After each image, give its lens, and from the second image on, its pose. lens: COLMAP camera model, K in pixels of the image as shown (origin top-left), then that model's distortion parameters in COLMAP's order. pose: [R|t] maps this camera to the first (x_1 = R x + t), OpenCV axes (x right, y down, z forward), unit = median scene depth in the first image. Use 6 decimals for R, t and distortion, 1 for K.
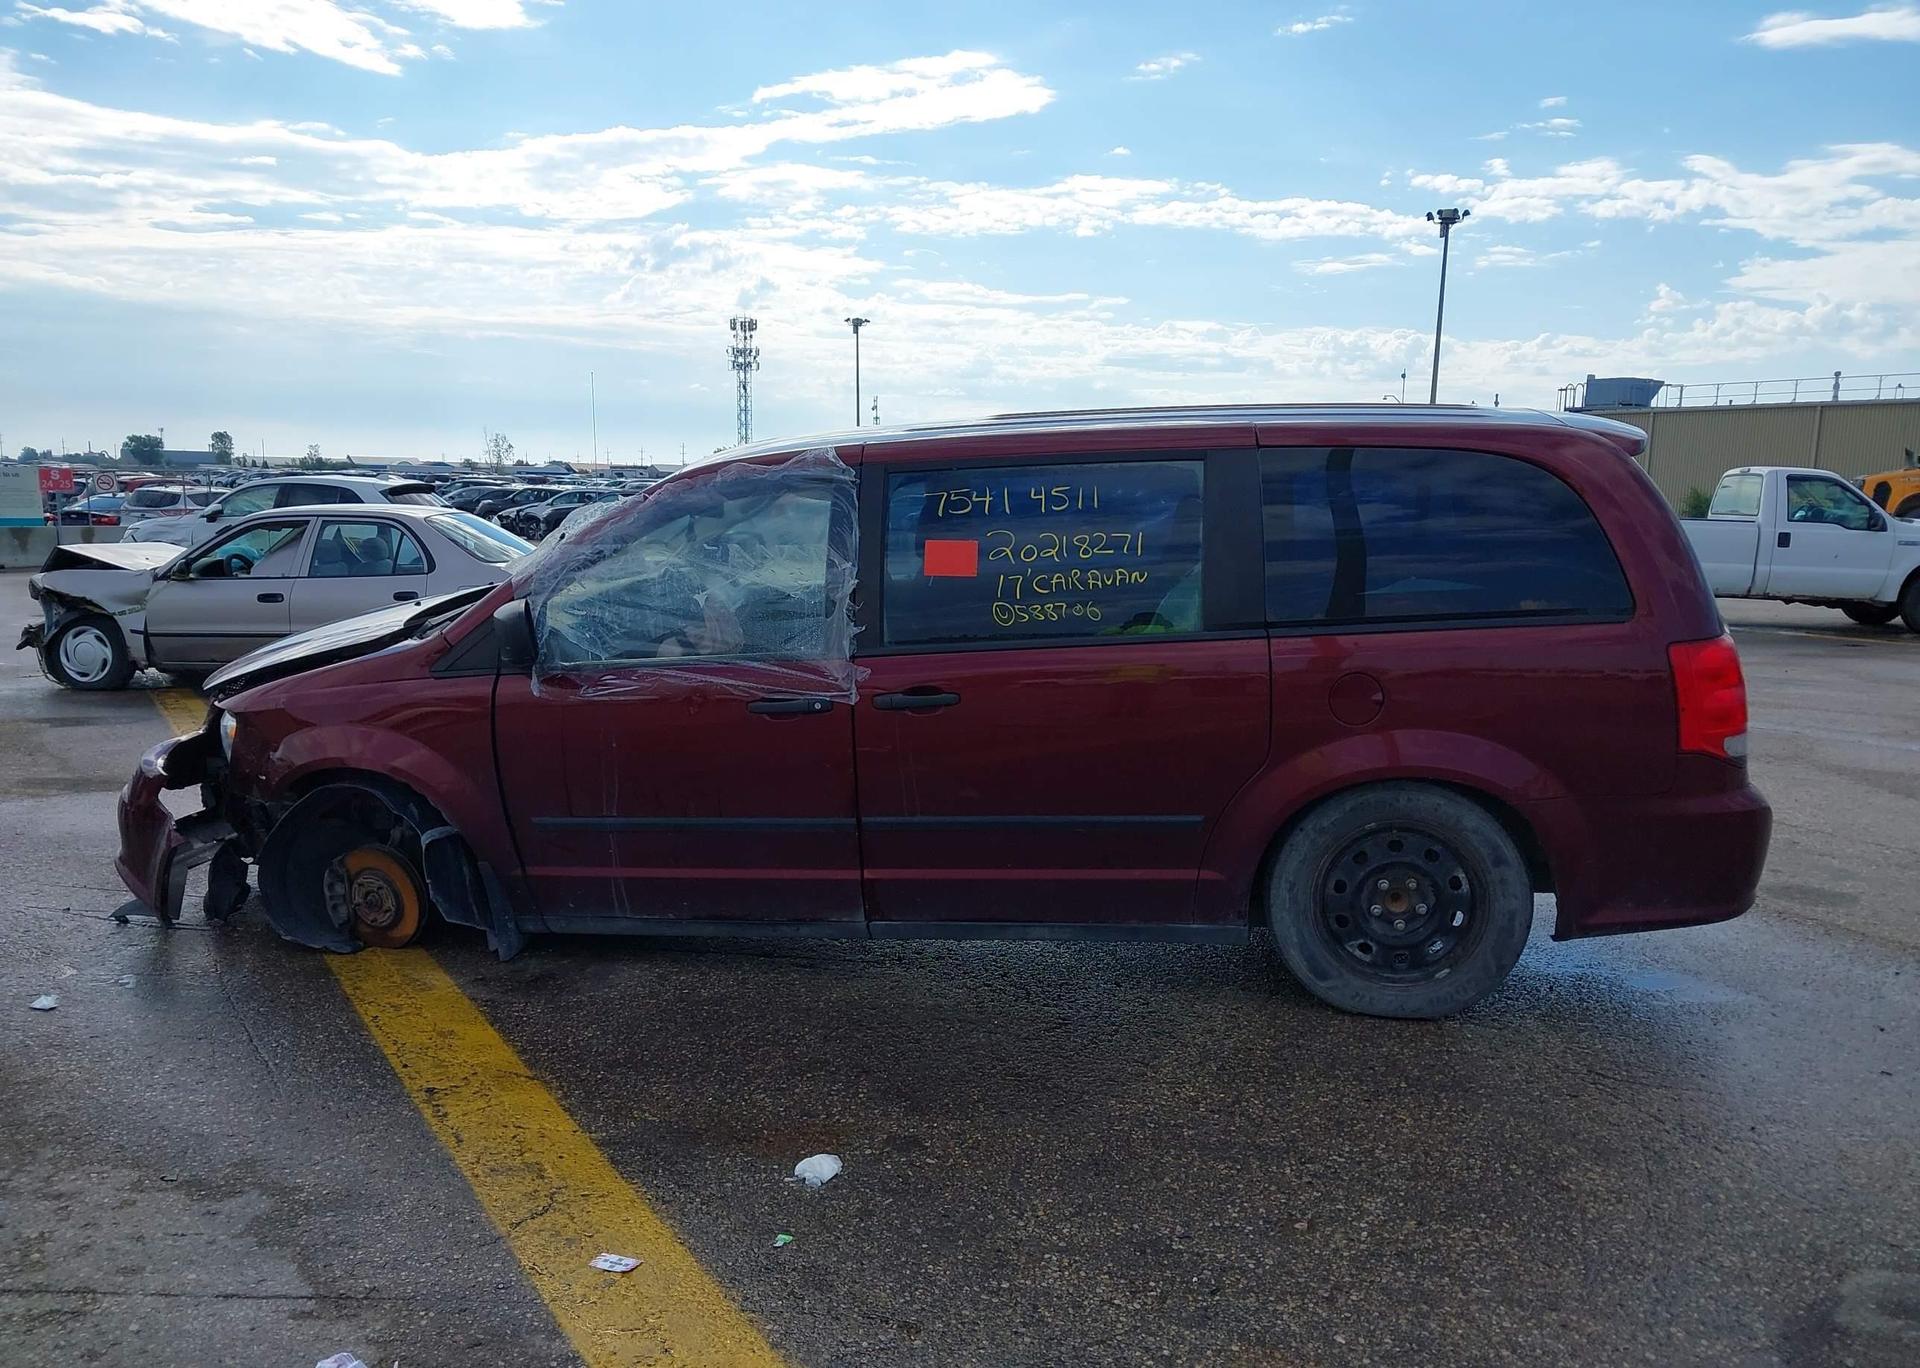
lens RADIAL K [[1546.5, 0, 960.0], [0, 1546.5, 684.0], [0, 0, 1]] dist [0.067561, -0.100434]
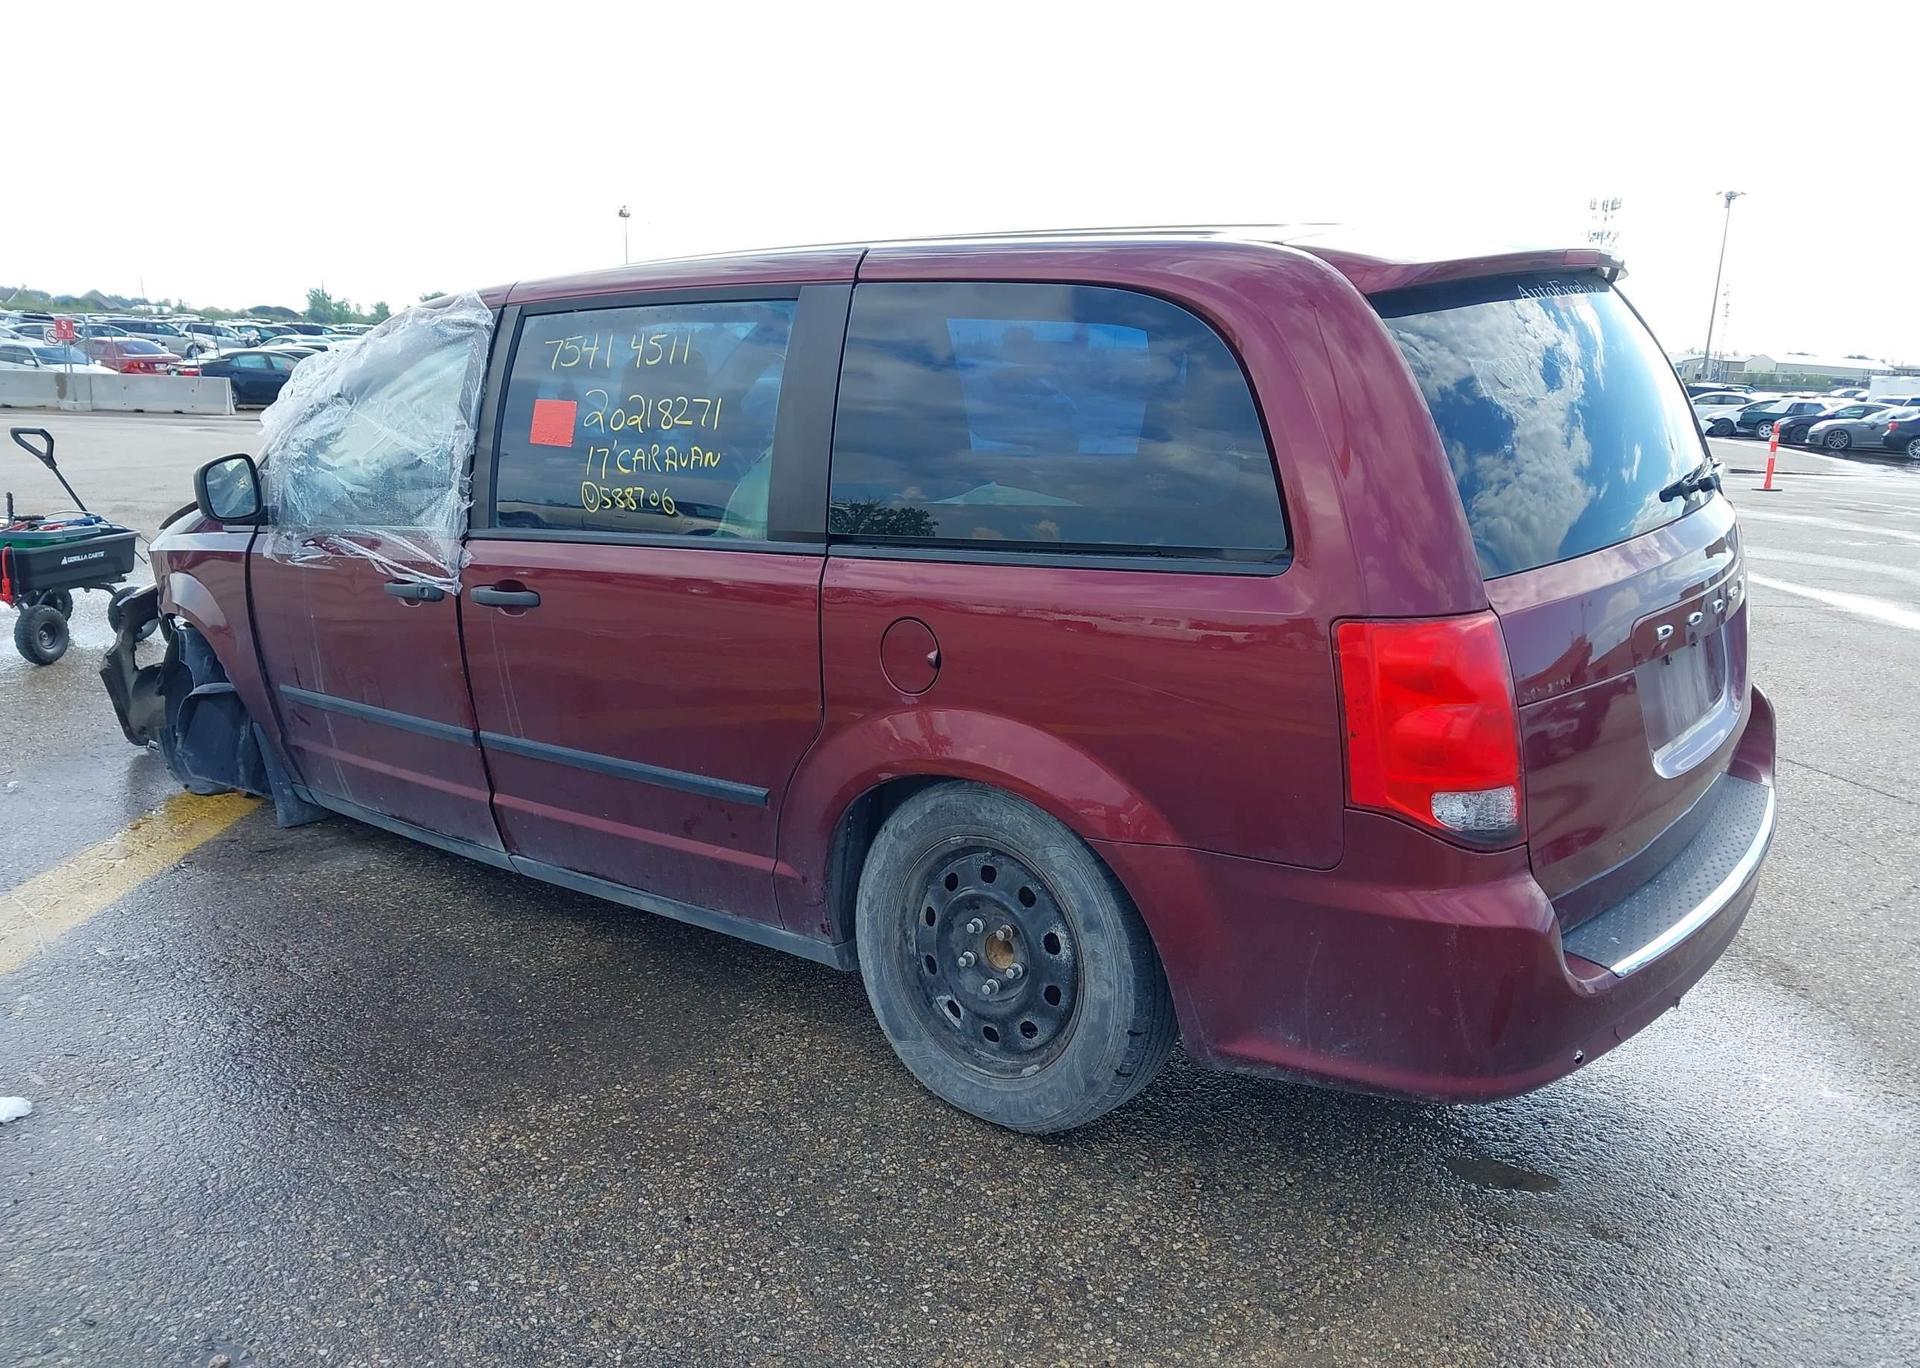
lens RADIAL K [[1546.5, 0, 960.0], [0, 1546.5, 684.0], [0, 0, 1]] dist [0.067561, -0.100434]
pose [[0.880226, 0.117957, -0.459661, 0.566276], [-0.078999, 0.991522, 0.103163, -0.047735], [0.467933, -0.054495, 0.882082, 0.391821]]
